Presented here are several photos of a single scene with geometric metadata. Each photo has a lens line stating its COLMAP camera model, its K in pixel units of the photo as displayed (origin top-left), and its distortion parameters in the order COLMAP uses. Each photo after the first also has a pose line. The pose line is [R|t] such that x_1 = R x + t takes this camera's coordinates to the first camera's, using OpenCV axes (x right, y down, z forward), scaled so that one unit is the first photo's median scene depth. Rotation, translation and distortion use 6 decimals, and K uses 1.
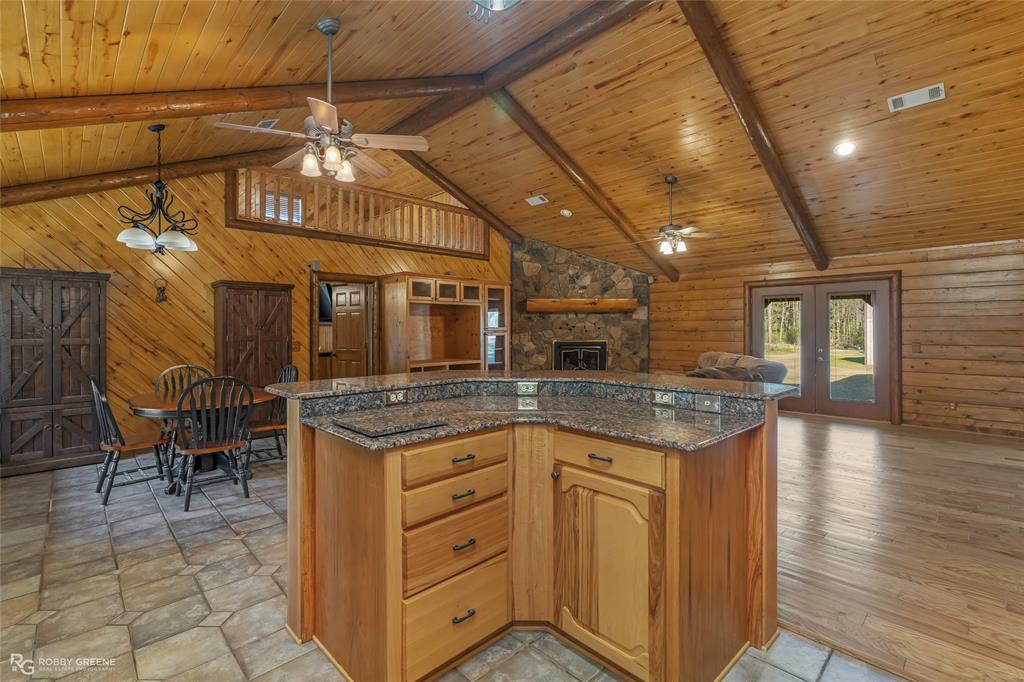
lens RADIAL K [[463.6, 0, 511.3], [0, 463.6, 331.4], [0, 0, 1]] dist [-0.003458, 0.000085]
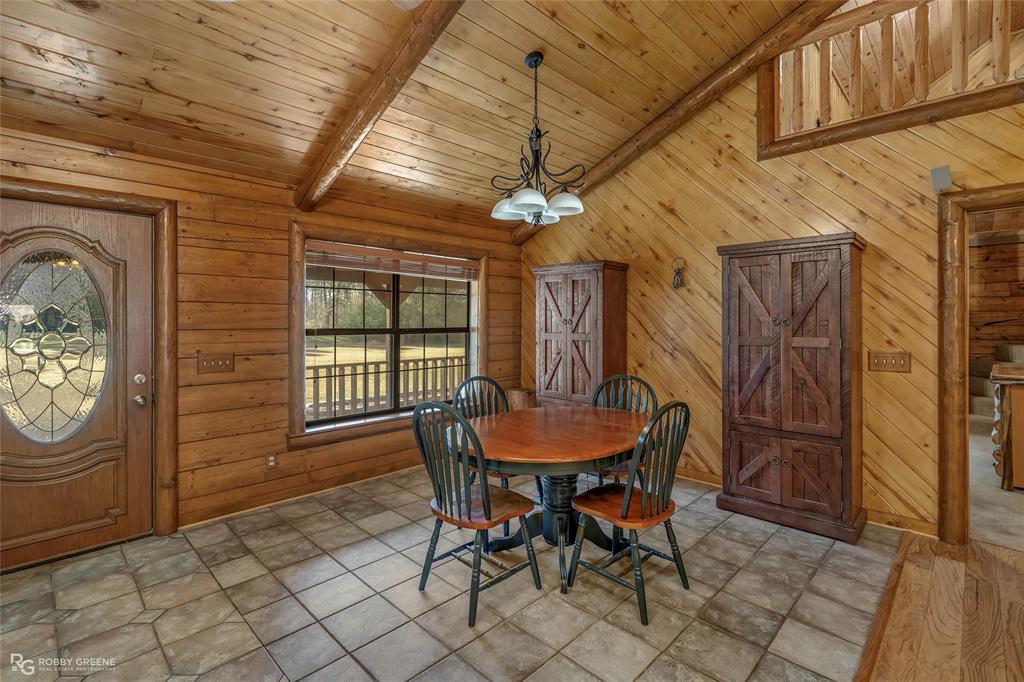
lens RADIAL K [[469.5, 0, 513.4], [0, 469.5, 320.7], [0, 0, 1]] dist [-0.002673, -0.000200]
pose [[0.029808, 0.002460, -0.999553, 0.002492], [-0.006577, 0.999976, 0.002265, -0.010323], [0.999534, 0.006507, 0.029823, 0.695627]]
